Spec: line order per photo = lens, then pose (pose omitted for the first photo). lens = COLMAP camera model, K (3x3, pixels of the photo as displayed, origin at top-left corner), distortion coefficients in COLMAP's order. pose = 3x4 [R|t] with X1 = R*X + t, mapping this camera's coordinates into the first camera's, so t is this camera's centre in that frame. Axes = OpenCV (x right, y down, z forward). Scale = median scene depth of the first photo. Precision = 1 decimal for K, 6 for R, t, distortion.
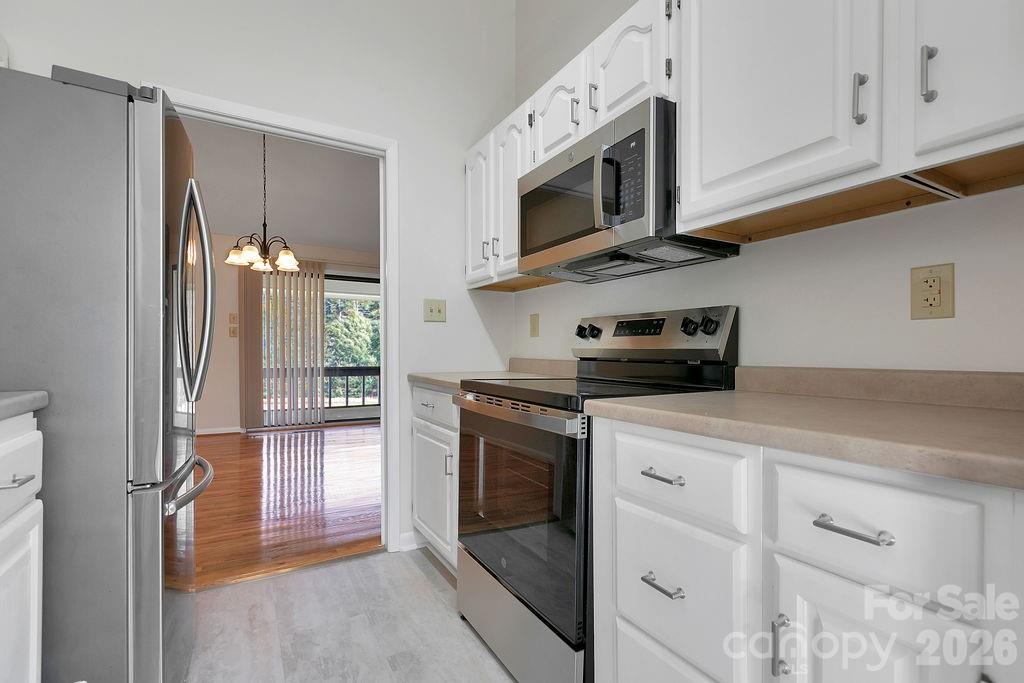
lens RADIAL K [[461.3, 0, 514.9], [0, 461.3, 359.6], [0, 0, 1]] dist [0.002484, 0.000014]
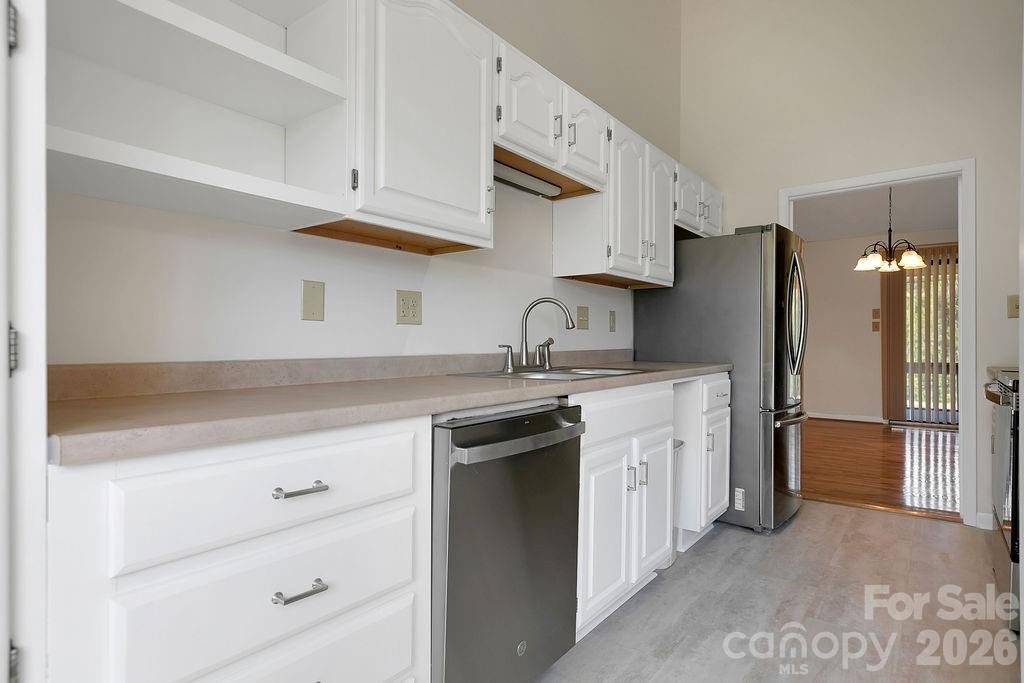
lens RADIAL K [[544.6, 0, 512.0], [0, 544.6, 341.5], [0, 0, 1]] dist [0.013811, -0.000081]
pose [[0.364788, -0.008651, -0.931050, 0.365696], [-0.011468, 0.999839, -0.013784, 0.001473], [0.931020, 0.015706, 0.364630, -0.332844]]
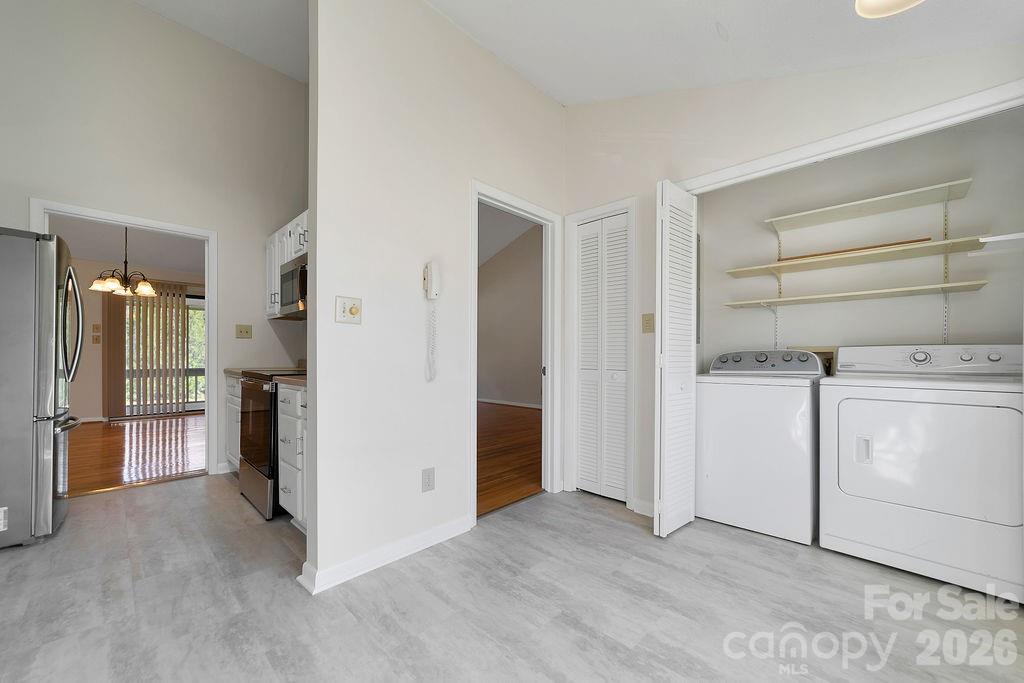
lens RADIAL K [[394.1, 0, 510.9], [0, 394.1, 357.1], [0, 0, 1]] dist [0.000282, 0.000228]
pose [[0.965840, 0.000155, 0.259139, 0.266071], [0.003286, 0.999912, -0.012846, 0.006112], [-0.259119, 0.013258, 0.965754, -0.433347]]
